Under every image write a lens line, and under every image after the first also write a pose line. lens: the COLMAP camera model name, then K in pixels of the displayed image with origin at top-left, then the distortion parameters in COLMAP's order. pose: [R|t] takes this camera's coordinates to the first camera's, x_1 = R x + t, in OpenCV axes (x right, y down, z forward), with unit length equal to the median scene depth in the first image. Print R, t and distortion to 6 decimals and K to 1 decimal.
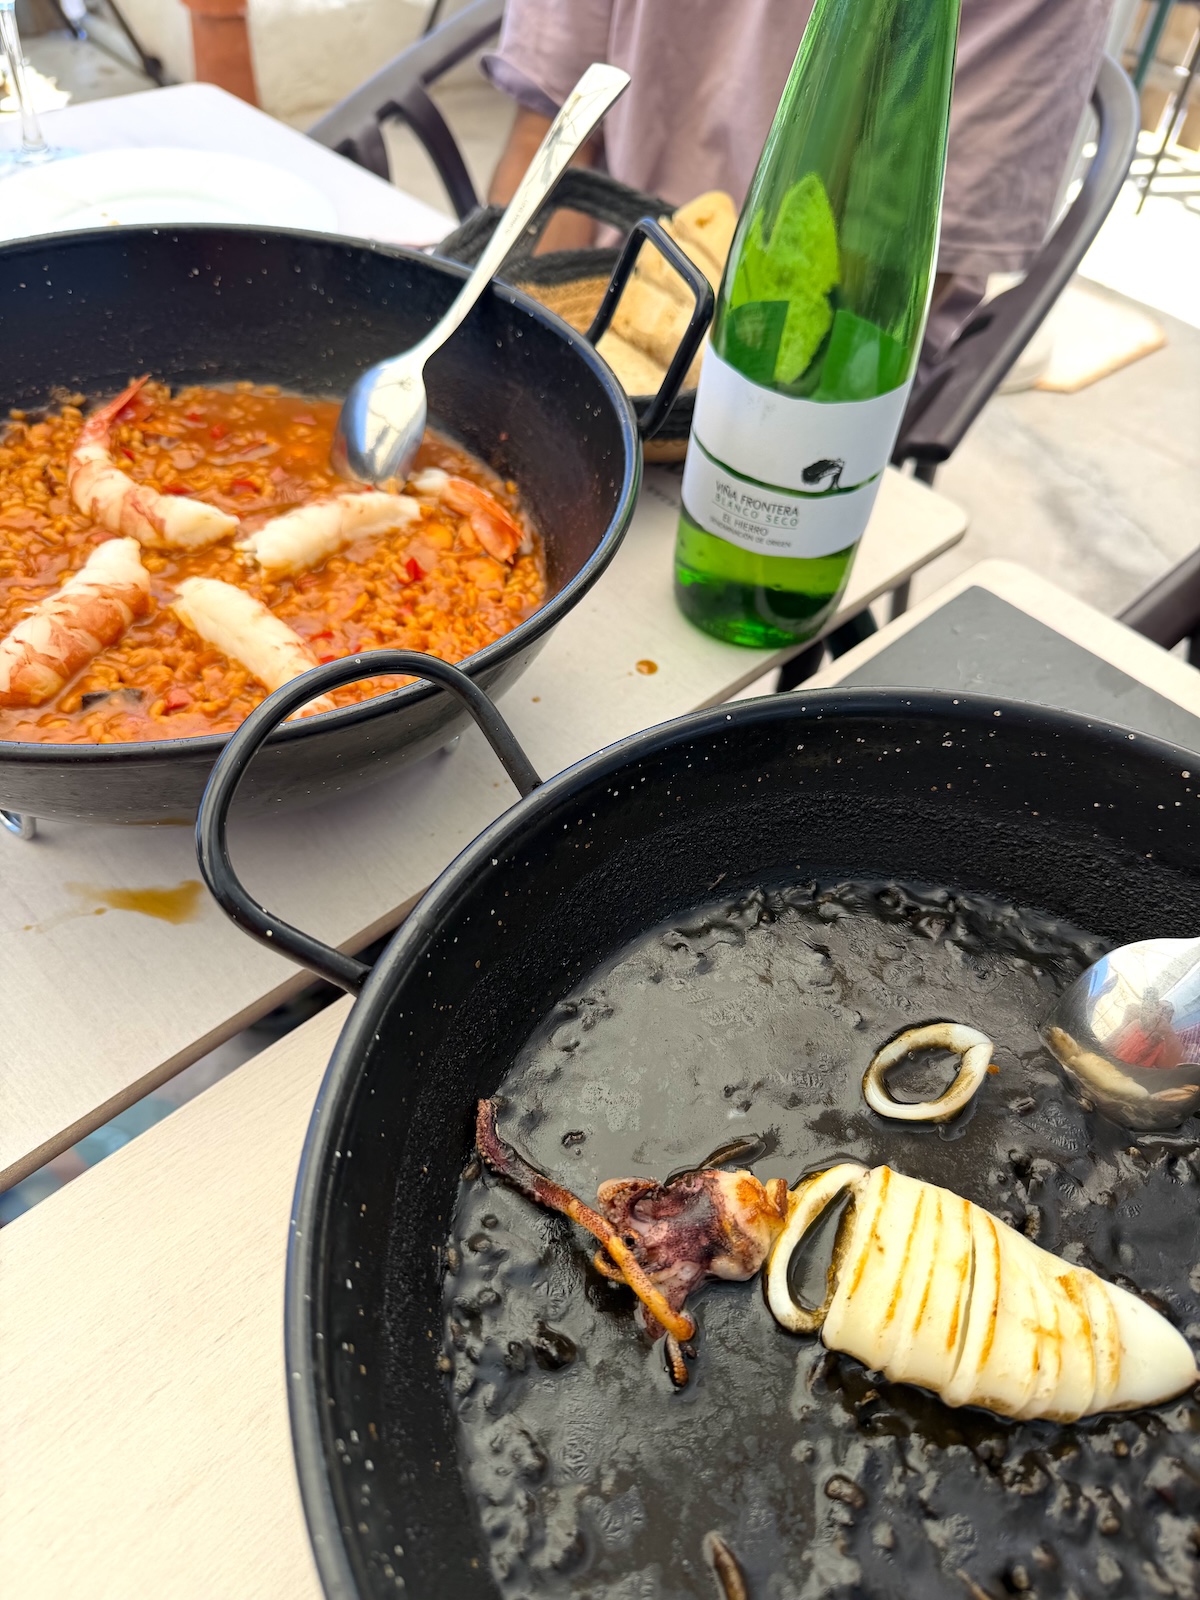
lens RADIAL K [[1111.5, 0, 600.0], [0, 1111.5, 800.0], [0, 0, 1]] dist [0.060001, -0.062946]
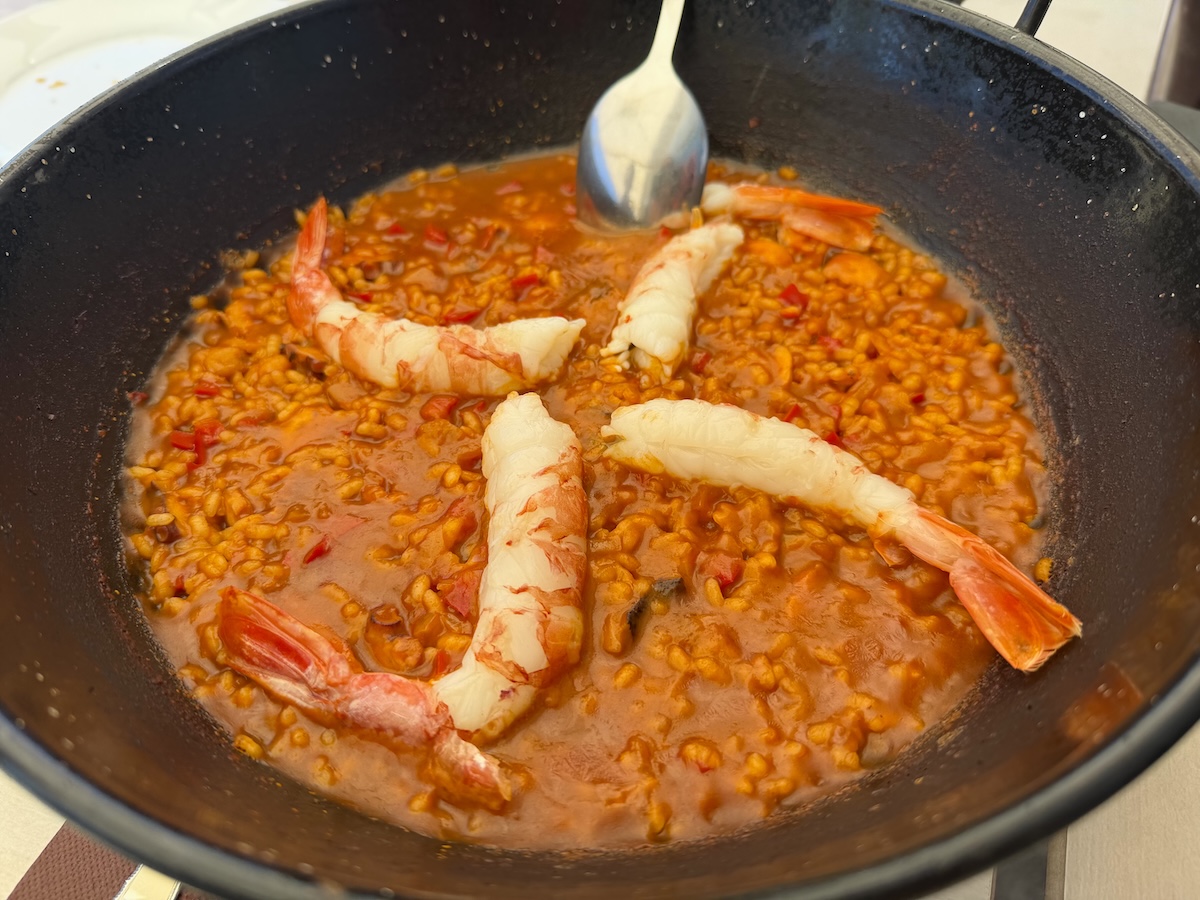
lens RADIAL K [[833.6, 0, 600.0], [0, 833.6, 450.0], [0, 0, 1]] dist [0.060001, -0.062946]
pose [[0.904239, -0.392426, 0.168387, -0.570055], [0.384479, 0.919760, 0.078846, -0.263336], [-0.185817, -0.006554, 0.982563, 0.525021]]
